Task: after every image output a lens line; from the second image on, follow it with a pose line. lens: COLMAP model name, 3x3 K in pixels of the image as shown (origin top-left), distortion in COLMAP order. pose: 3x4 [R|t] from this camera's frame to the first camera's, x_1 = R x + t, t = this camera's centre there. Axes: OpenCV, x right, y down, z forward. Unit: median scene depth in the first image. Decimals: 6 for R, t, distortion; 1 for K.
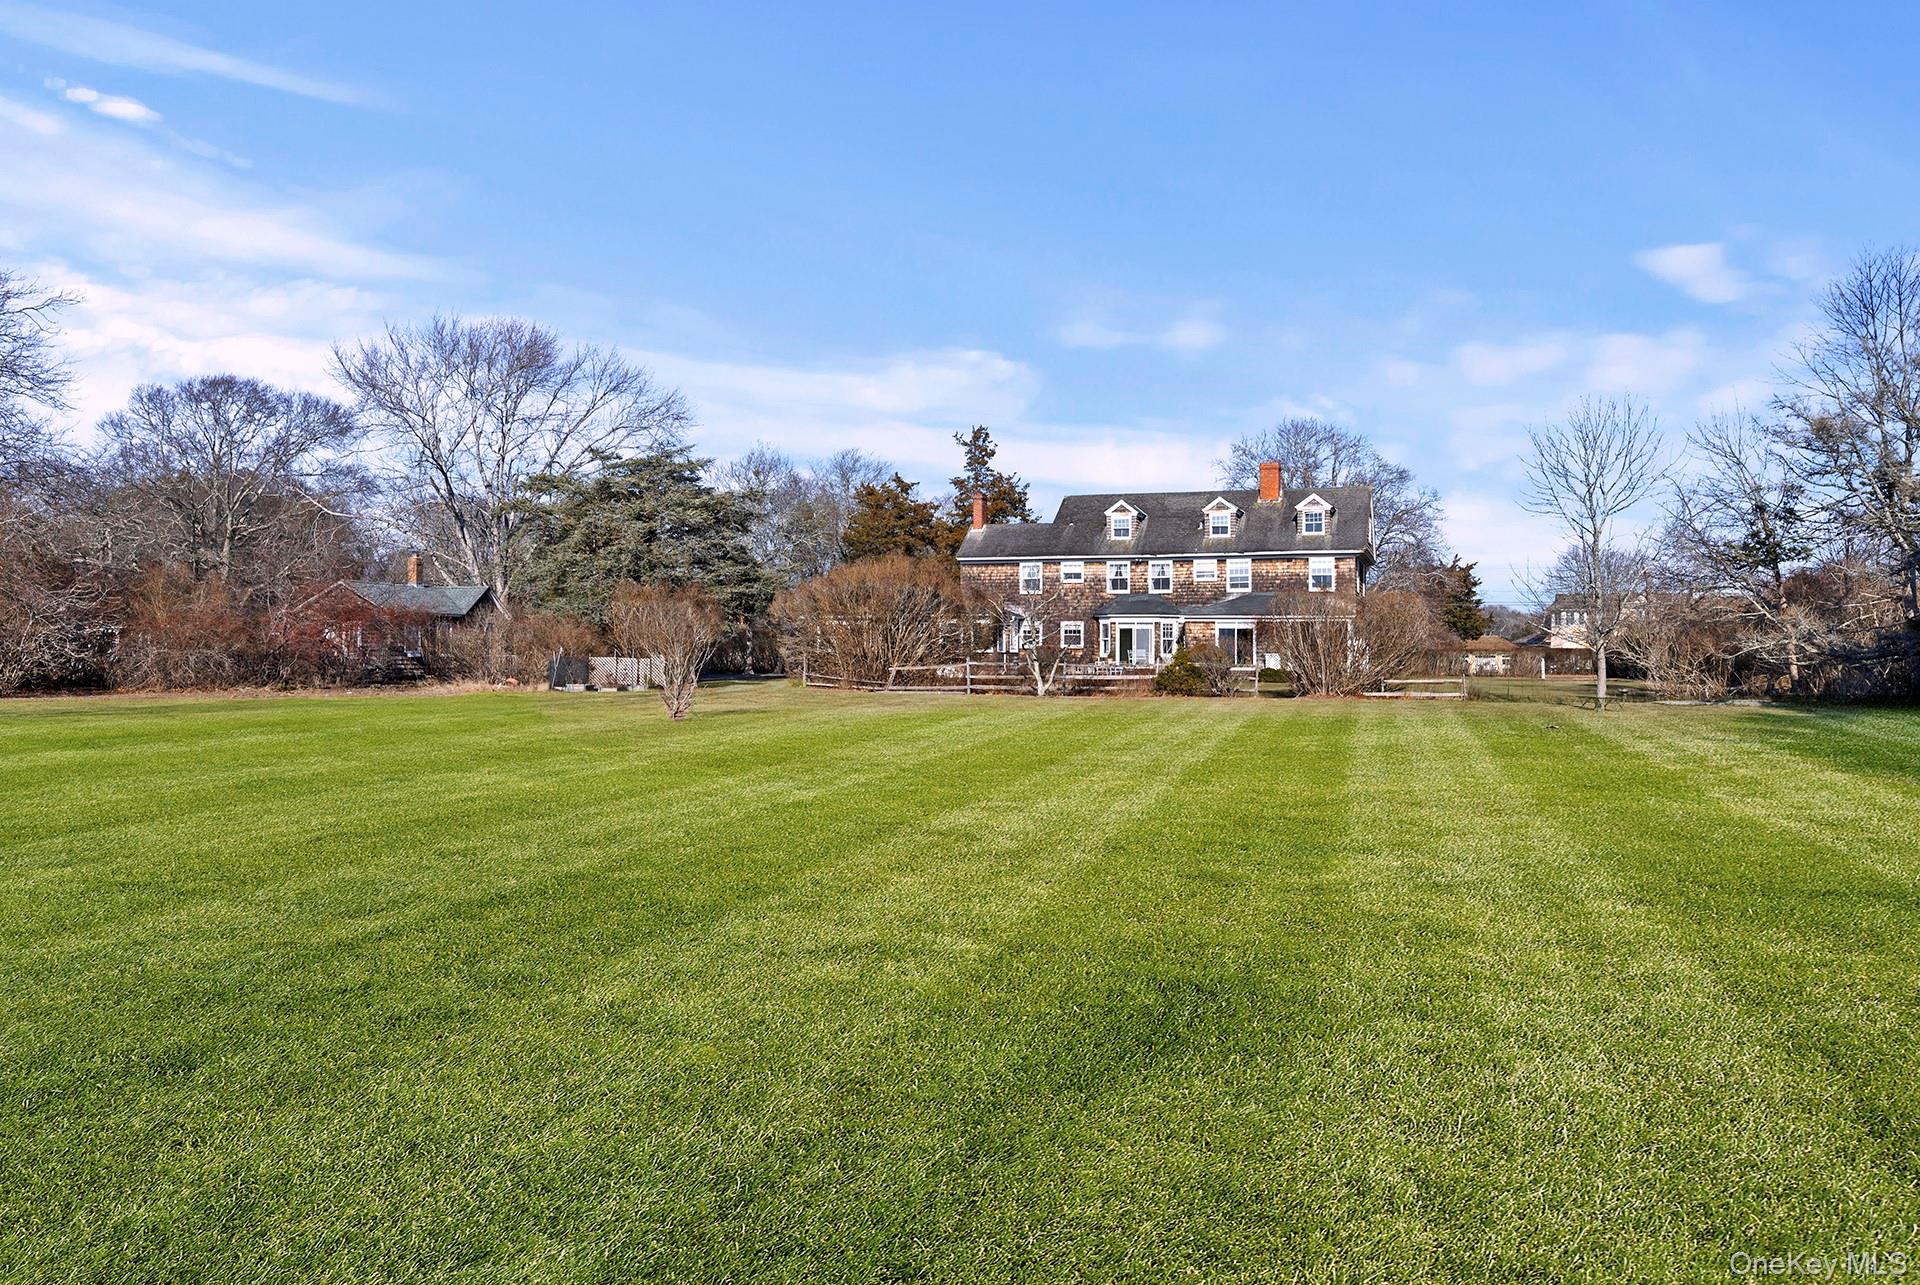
lens RADIAL K [[1446.1, 0, 960.6], [0, 1446.1, 642.2], [0, 0, 1]] dist [-0.001780, -0.000109]
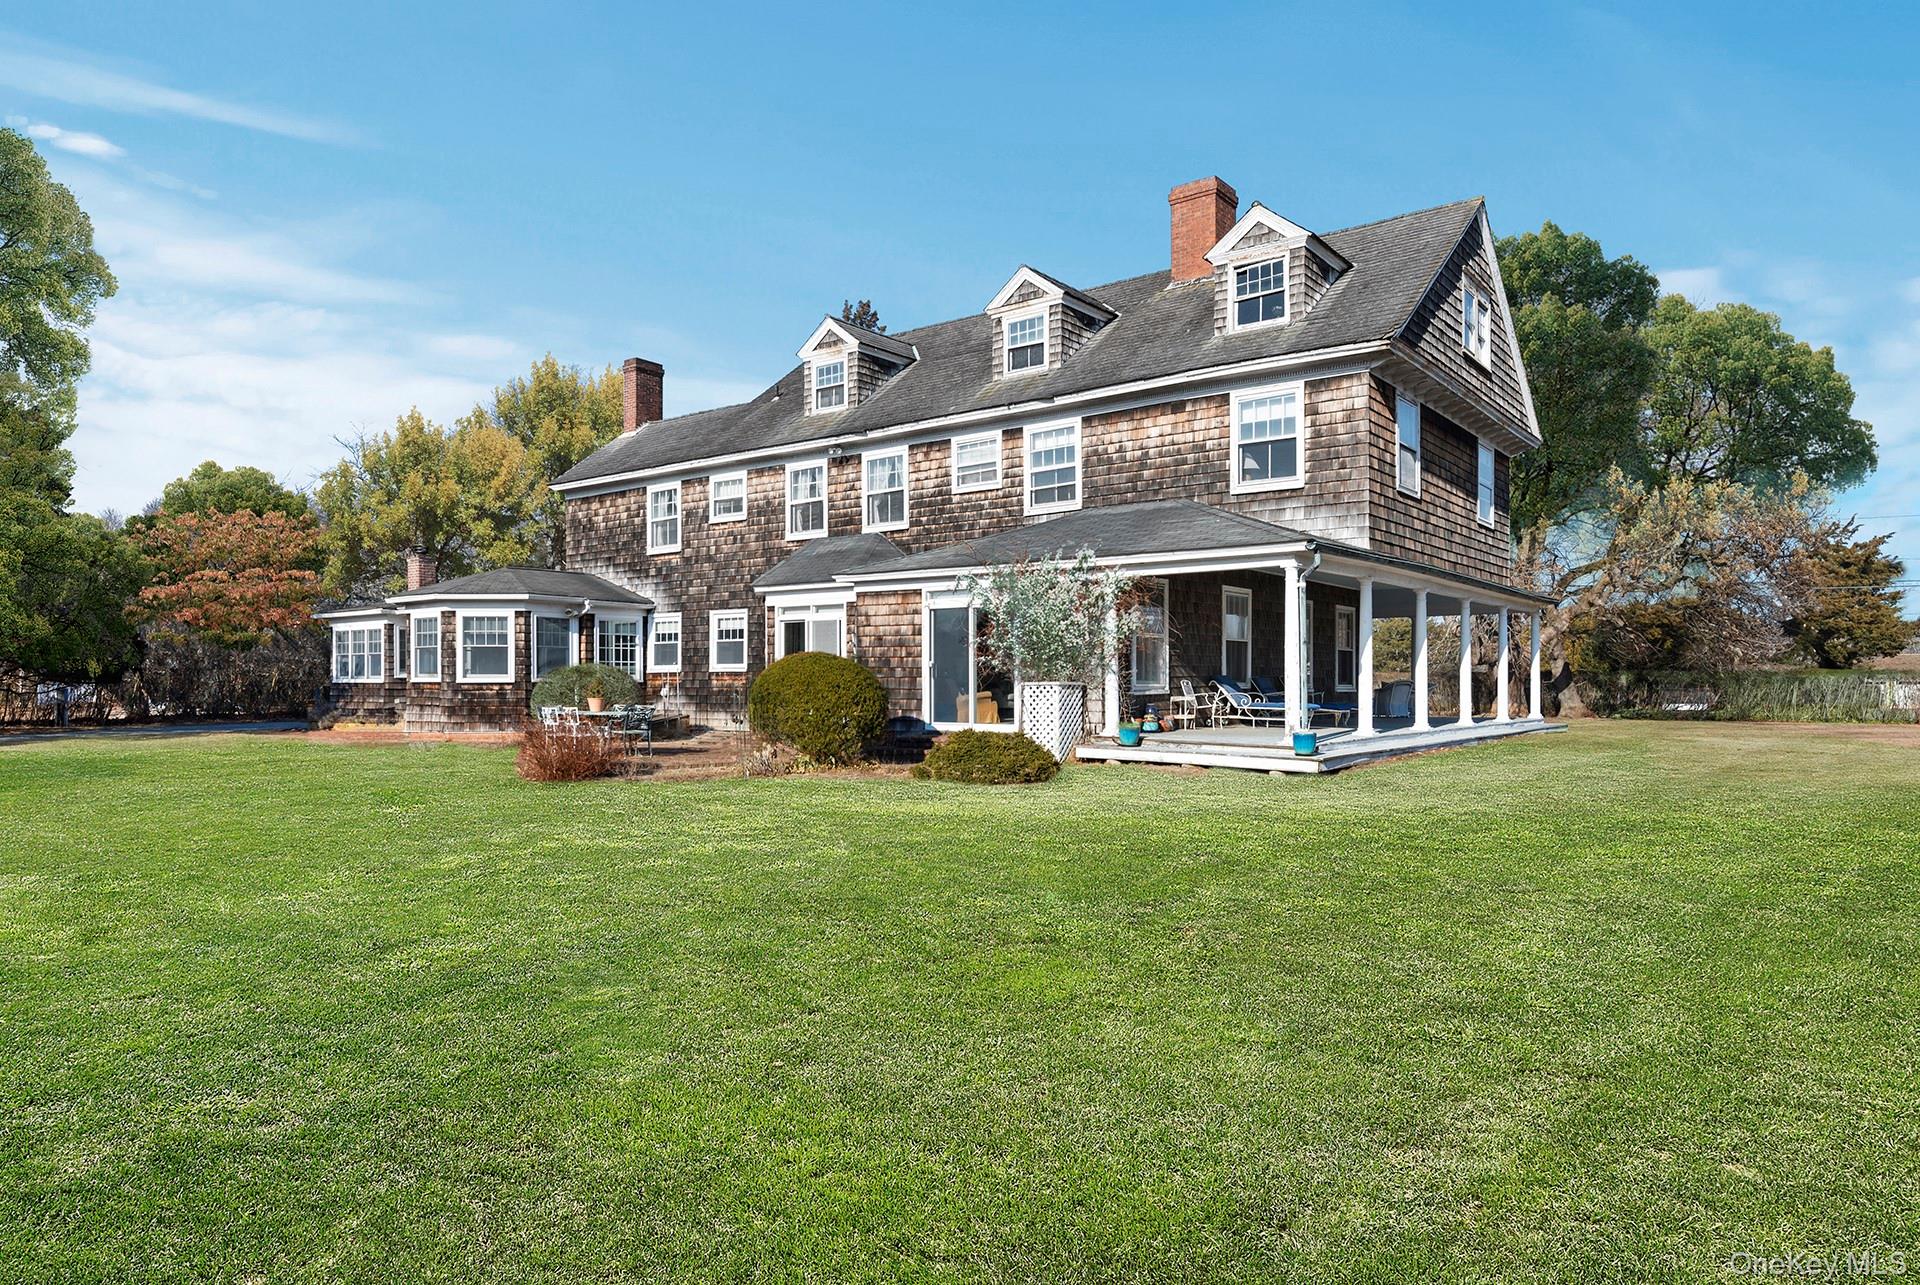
lens RADIAL K [[1155.6, 0, 958.9], [0, 1155.6, 652.4], [0, 0, 1]] dist [0.002145, -0.000002]
pose [[0.940955, -0.012075, -0.338317, 0.265781], [0.005855, 0.999795, -0.019400, 0.005591], [0.338482, 0.016273, 0.940832, 0.717964]]
